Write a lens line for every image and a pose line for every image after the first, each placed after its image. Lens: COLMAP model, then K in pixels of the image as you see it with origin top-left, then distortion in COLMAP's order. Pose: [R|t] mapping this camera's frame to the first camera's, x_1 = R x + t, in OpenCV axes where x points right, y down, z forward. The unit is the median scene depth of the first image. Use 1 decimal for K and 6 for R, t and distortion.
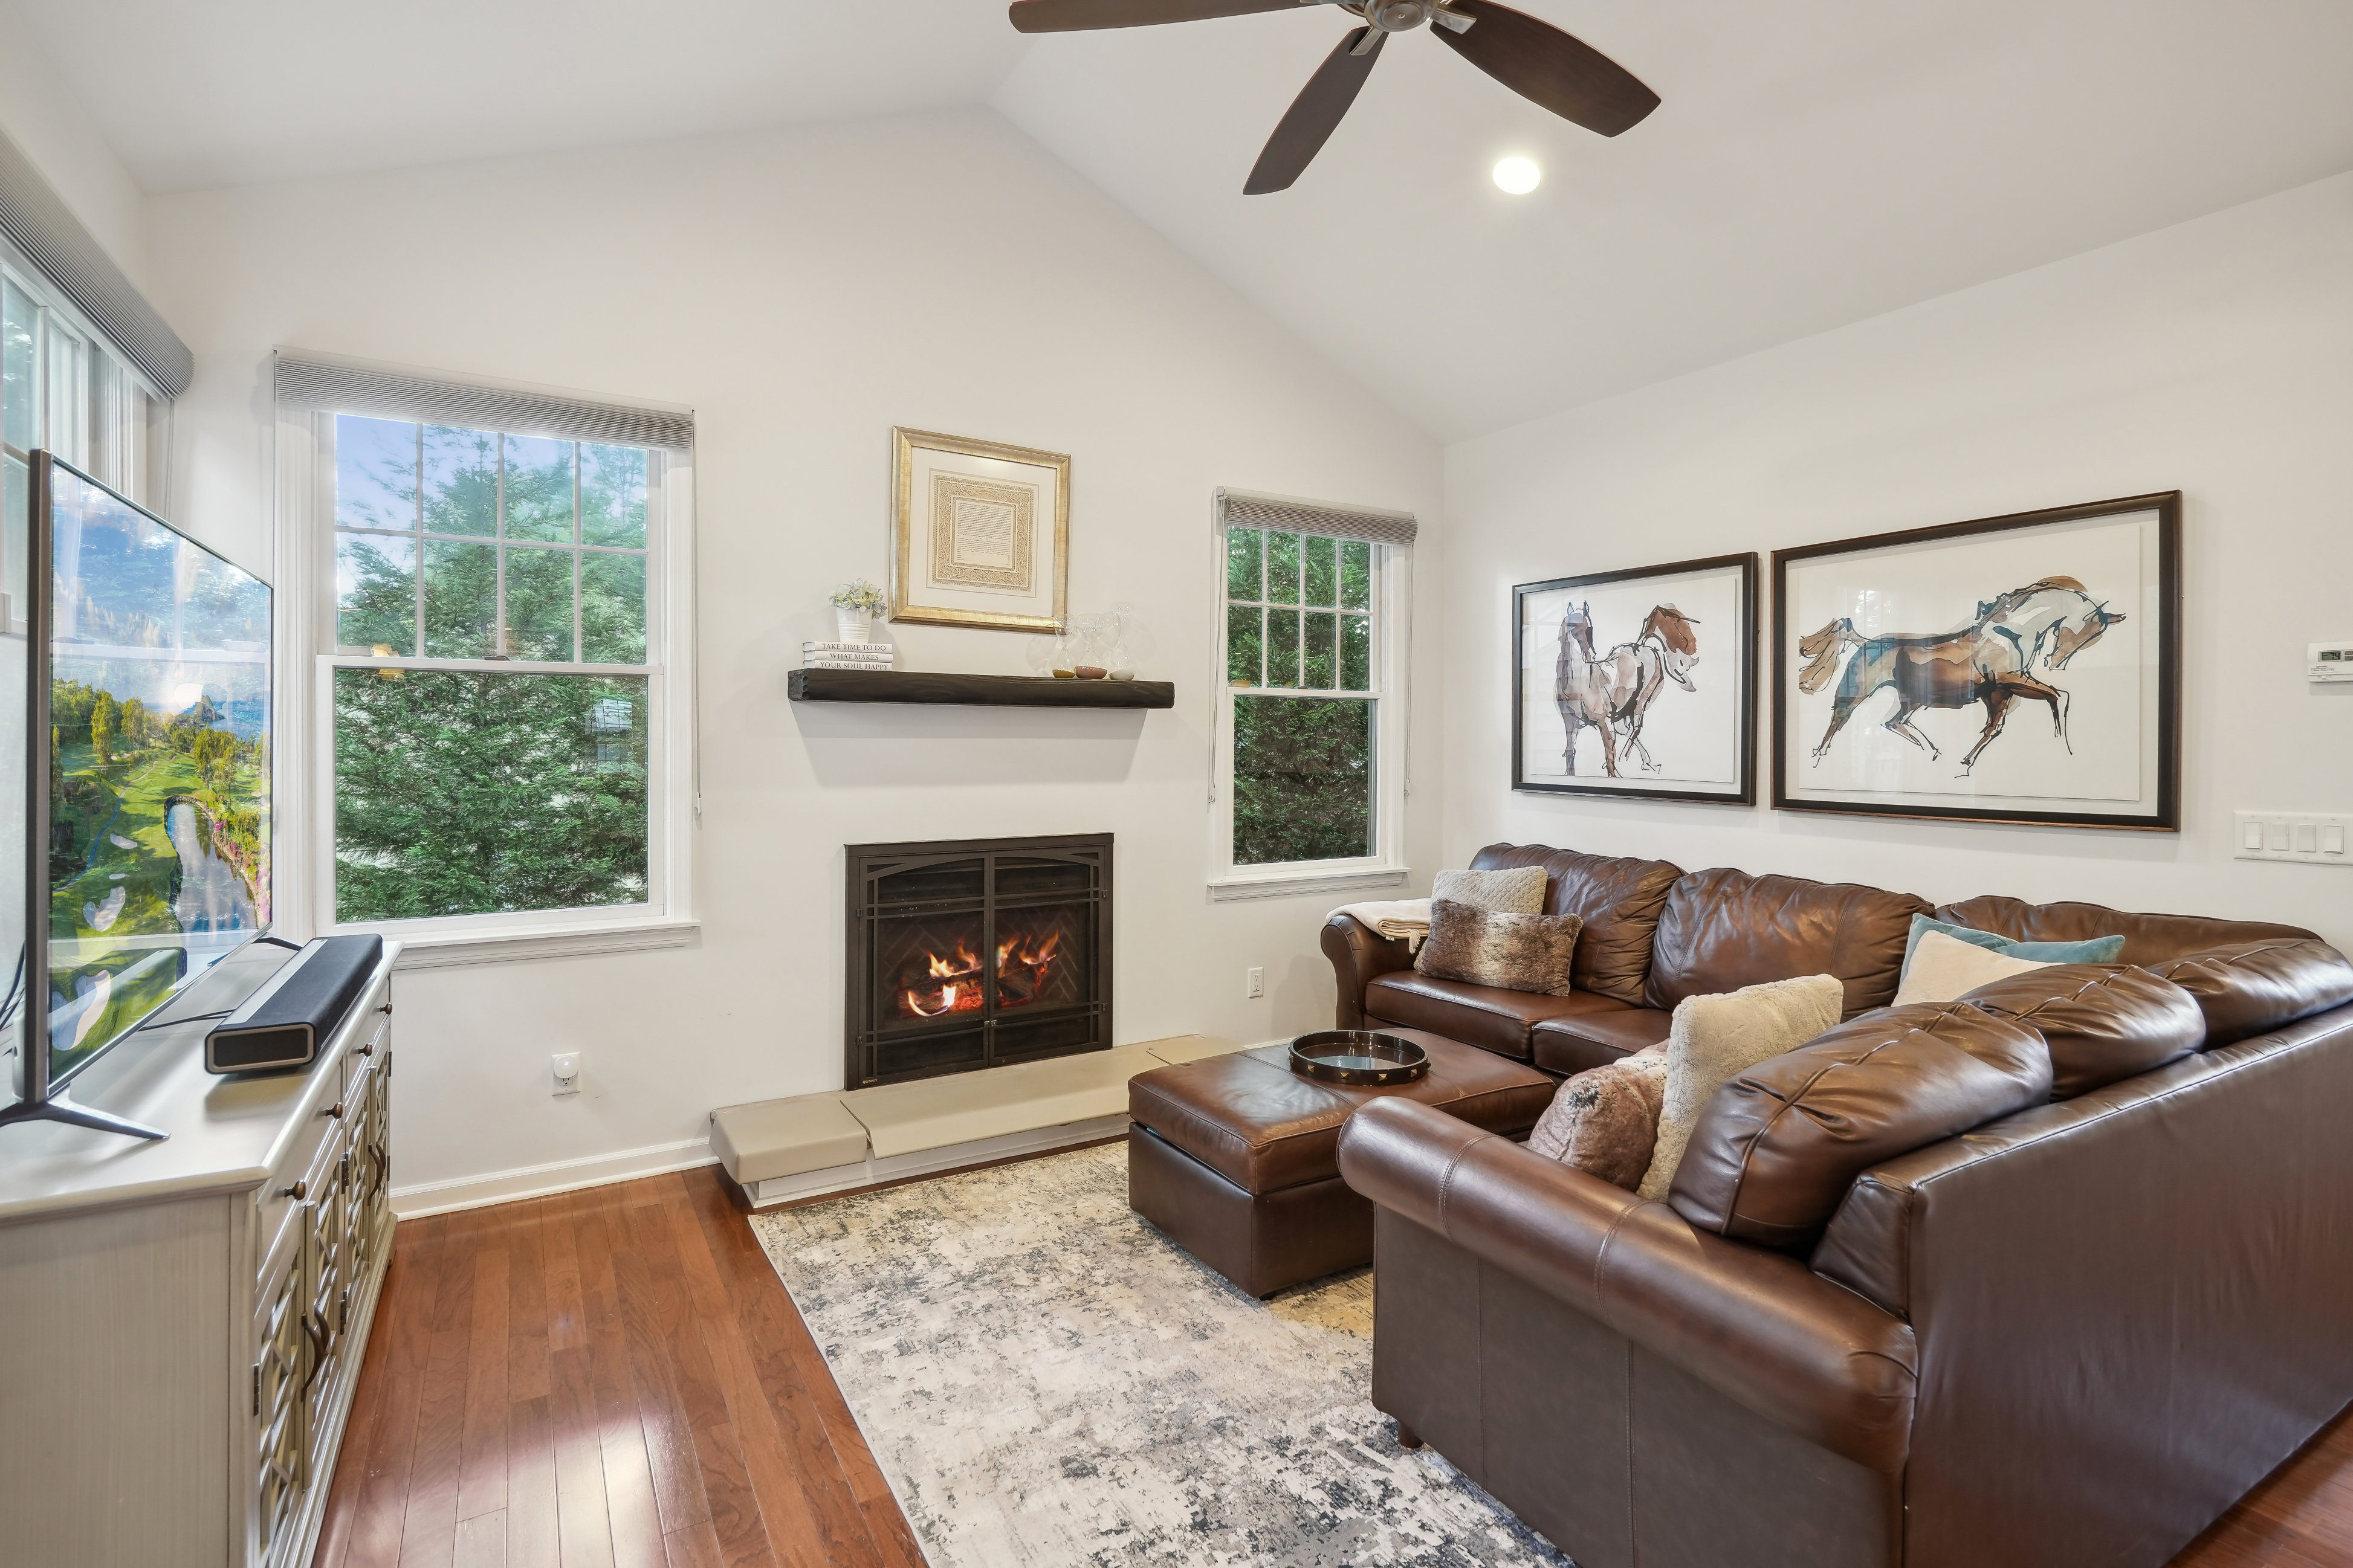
lens RADIAL K [[1098.1, 0, 1157.5], [0, 1098.1, 745.3], [0, 0, 1]] dist [-0.010585, 0.001762]
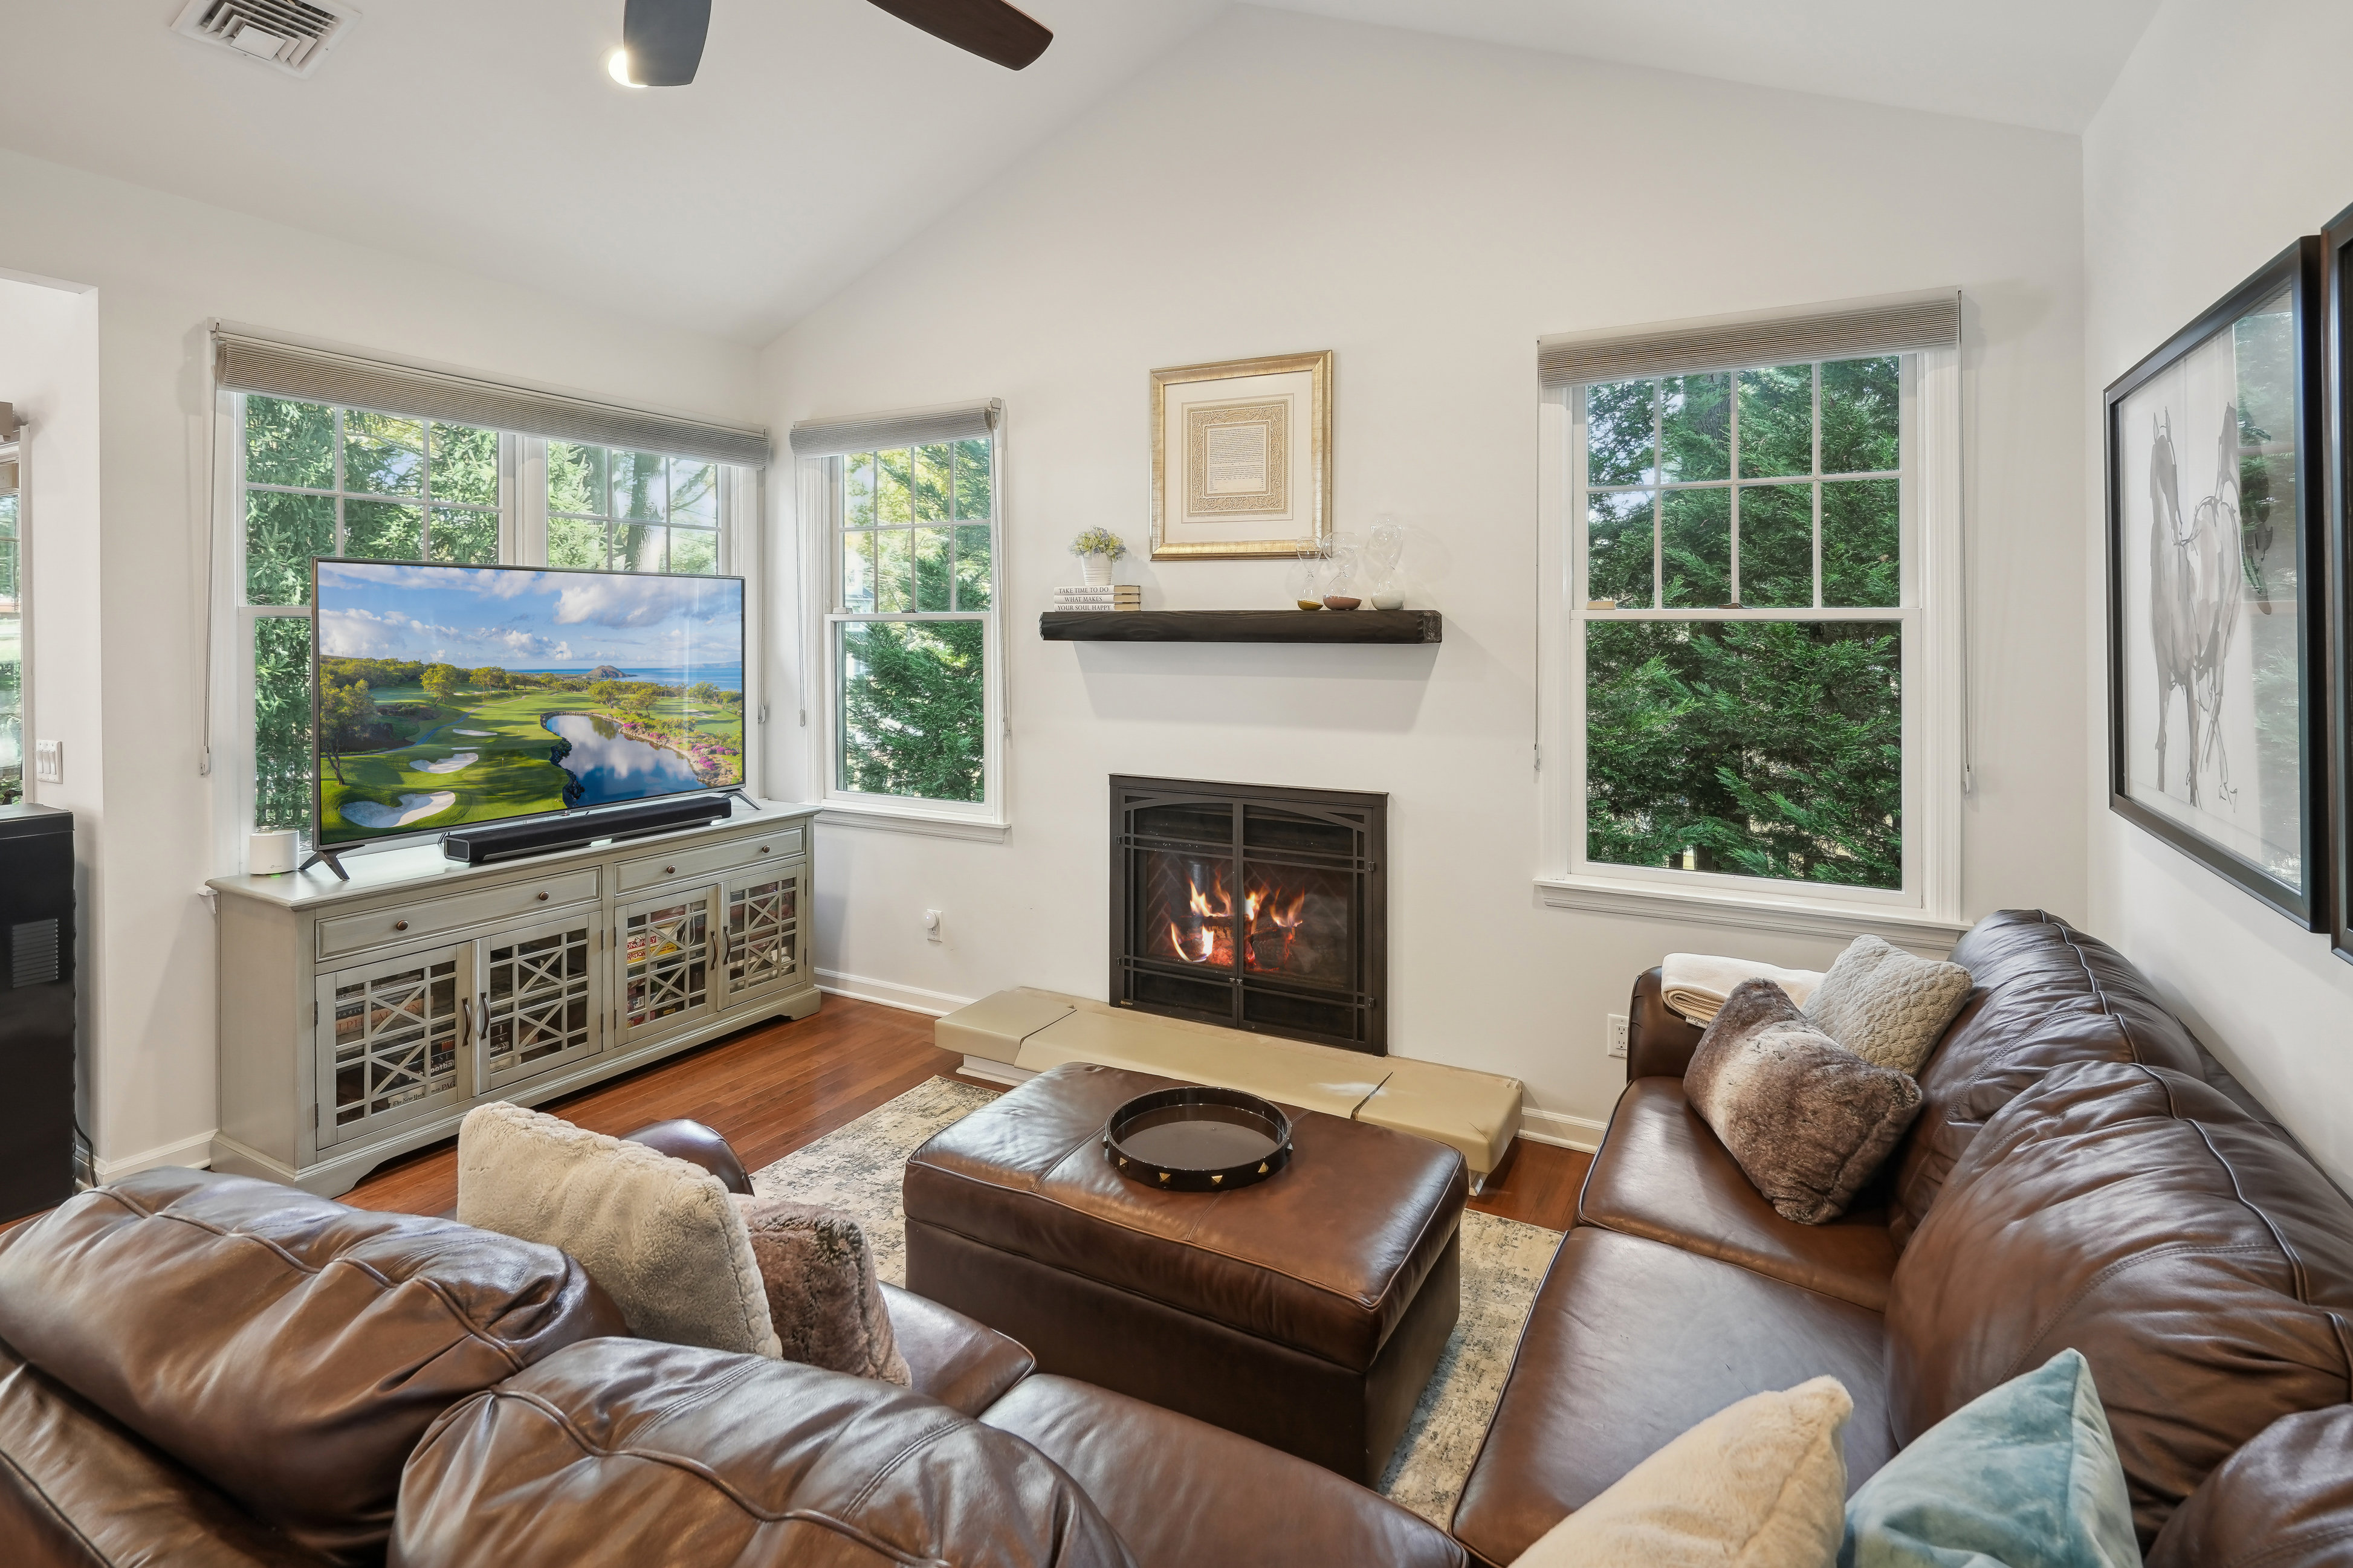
lens RADIAL K [[1098.1, 0, 1201.8], [0, 1098.1, 641.4], [0, 0, 1]] dist [-0.010585, 0.001762]
pose [[0.528528, 0.005006, -0.848901, 0.622367], [-0.005398, 0.999982, 0.002536, -0.038369], [0.848899, 0.003242, 0.528545, 0.476079]]
